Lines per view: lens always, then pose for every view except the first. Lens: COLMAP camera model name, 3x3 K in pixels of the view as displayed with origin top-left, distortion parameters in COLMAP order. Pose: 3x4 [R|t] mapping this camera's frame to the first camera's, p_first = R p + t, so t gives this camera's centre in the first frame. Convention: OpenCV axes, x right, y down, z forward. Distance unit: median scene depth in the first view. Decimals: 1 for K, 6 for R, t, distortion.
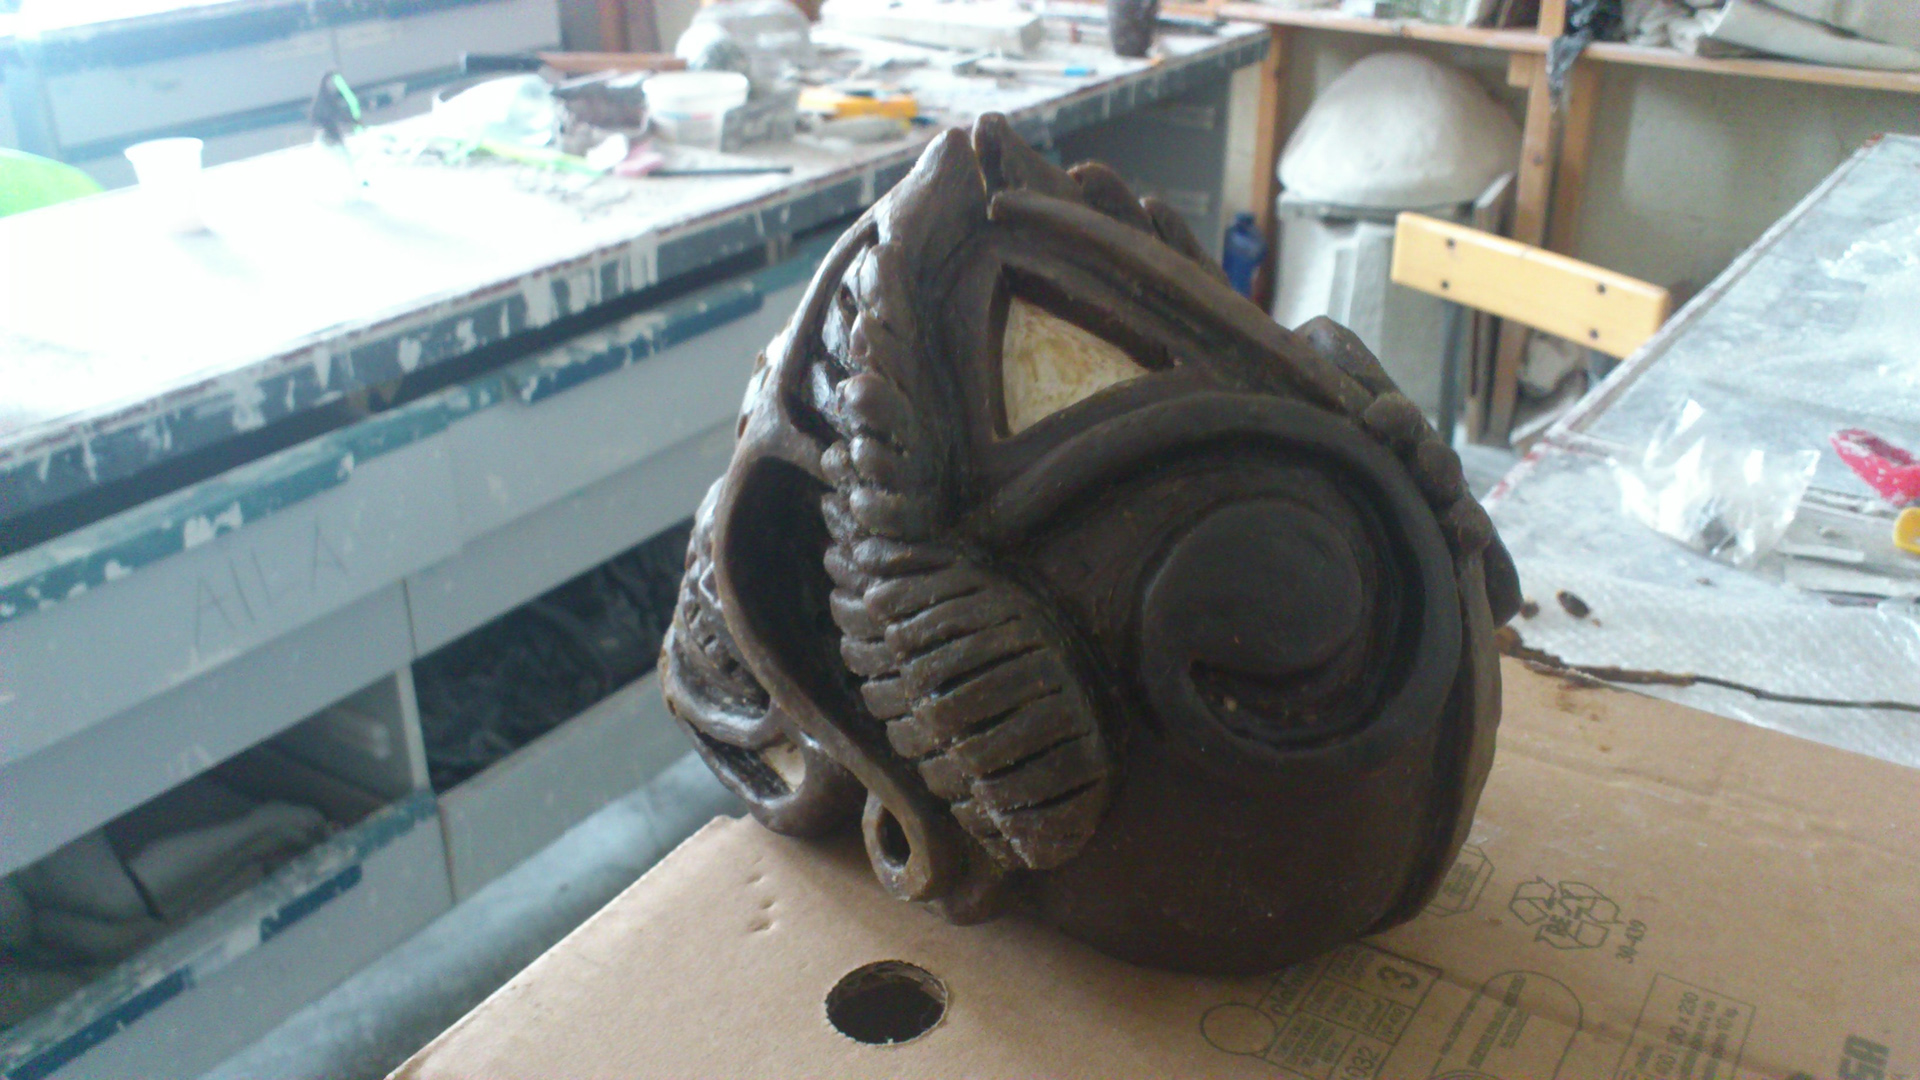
lens RADIAL K [[1761.0, 0, 957.9], [0, 1761.0, 530.9], [0, 0, 1]] dist [-0.010434, 0.000000]
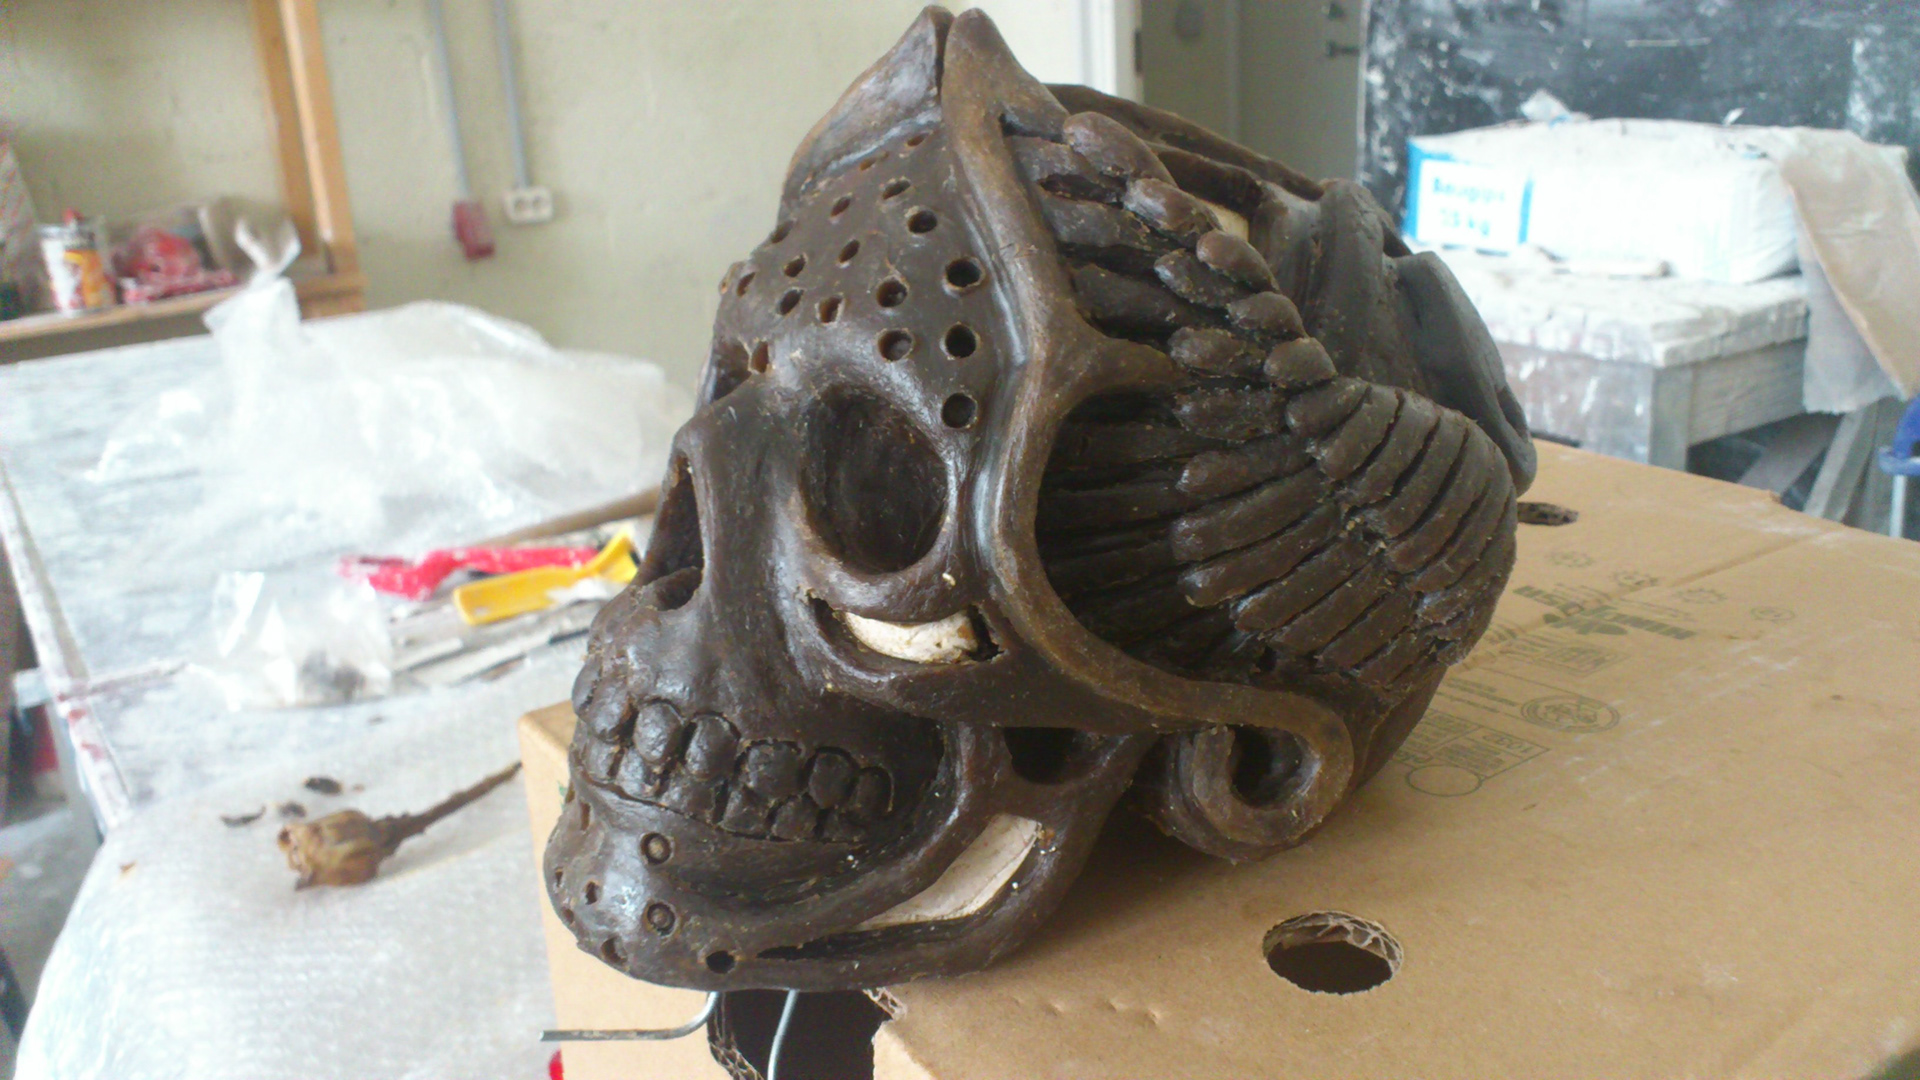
lens RADIAL K [[1761.0, 0, 966.3], [0, 1761.0, 538.8], [0, 0, 1]] dist [-0.010434, 0.000000]
pose [[0.372247, -0.307274, 0.875794, -0.123346], [0.443181, 0.887931, 0.123162, -0.015725], [-0.815489, 0.342289, 0.466708, 0.101457]]
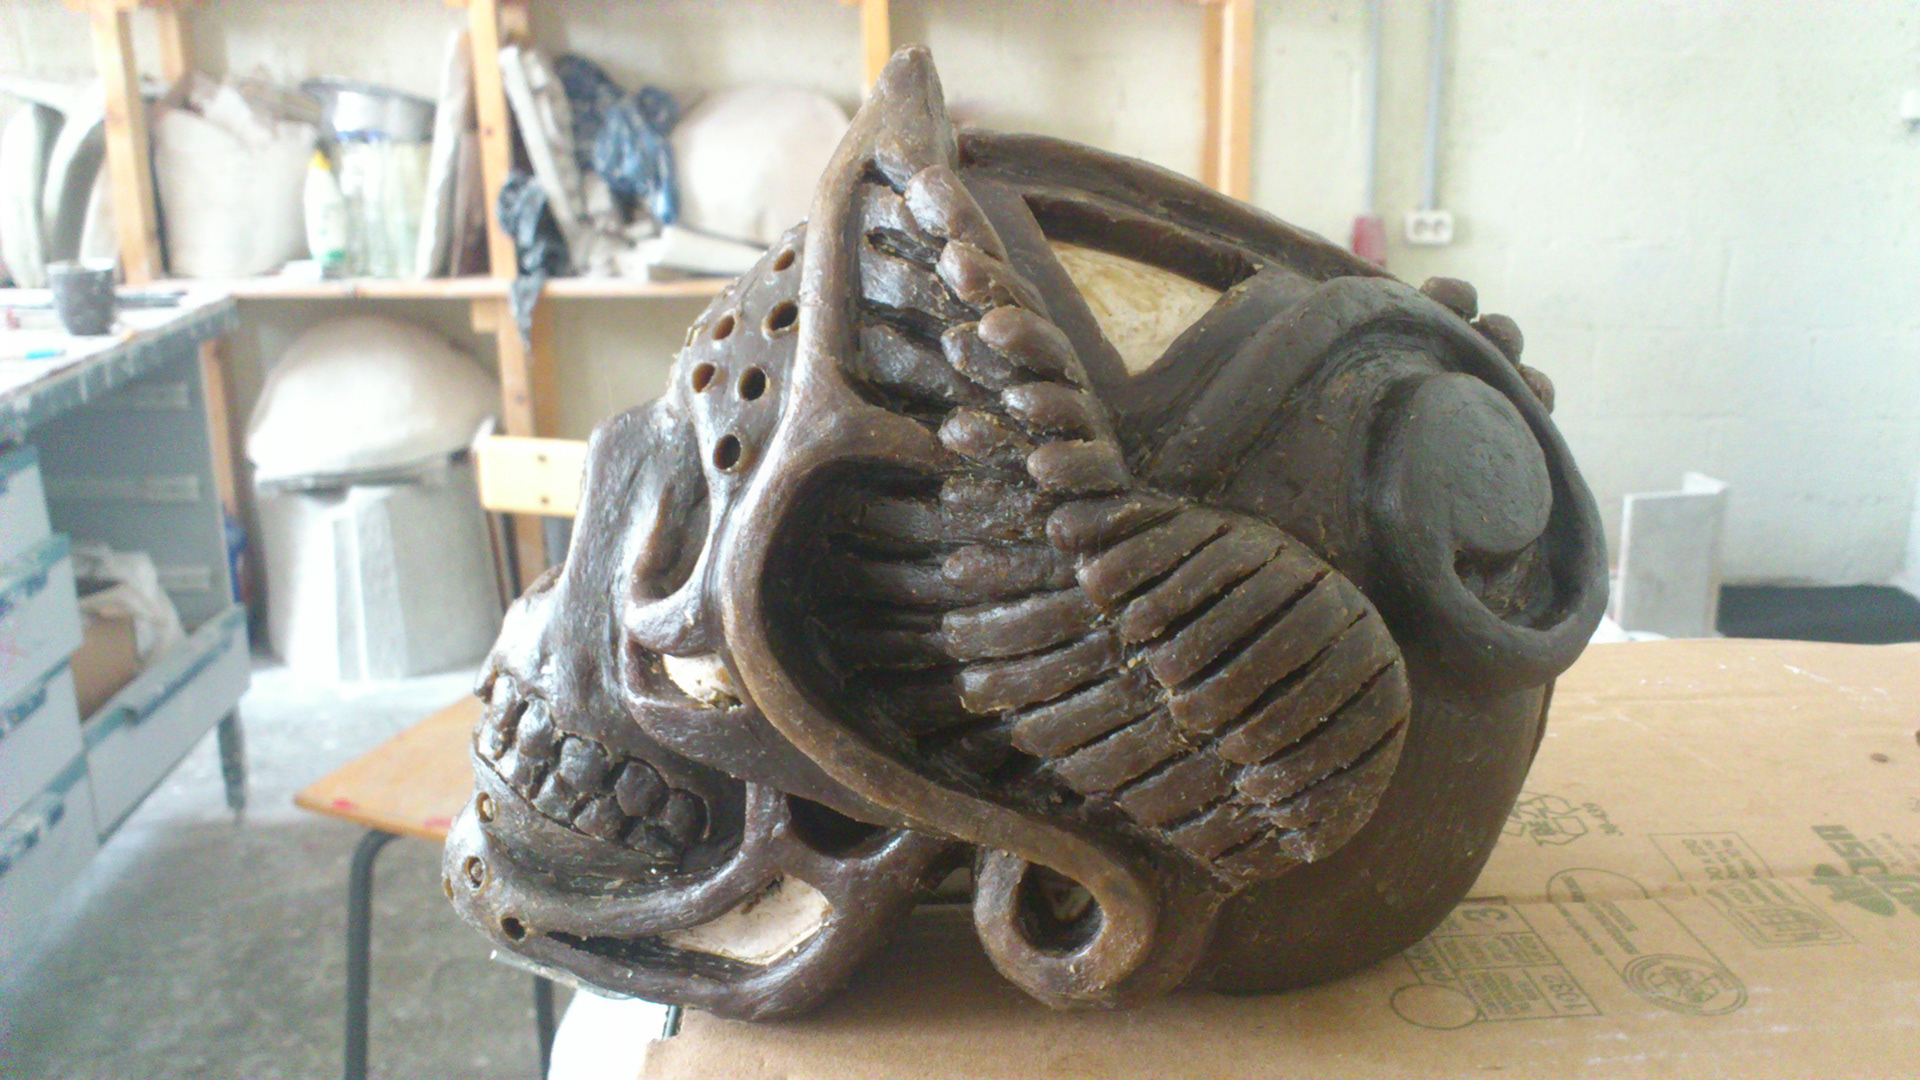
lens RADIAL K [[1761.0, 0, 966.9], [0, 1761.0, 537.7], [0, 0, 1]] dist [-0.010434, 0.000000]
pose [[0.802757, -0.174107, 0.570323, -0.072668], [0.259278, 0.963197, -0.070904, 0.008443], [-0.536988, 0.204790, 0.818355, 0.052204]]
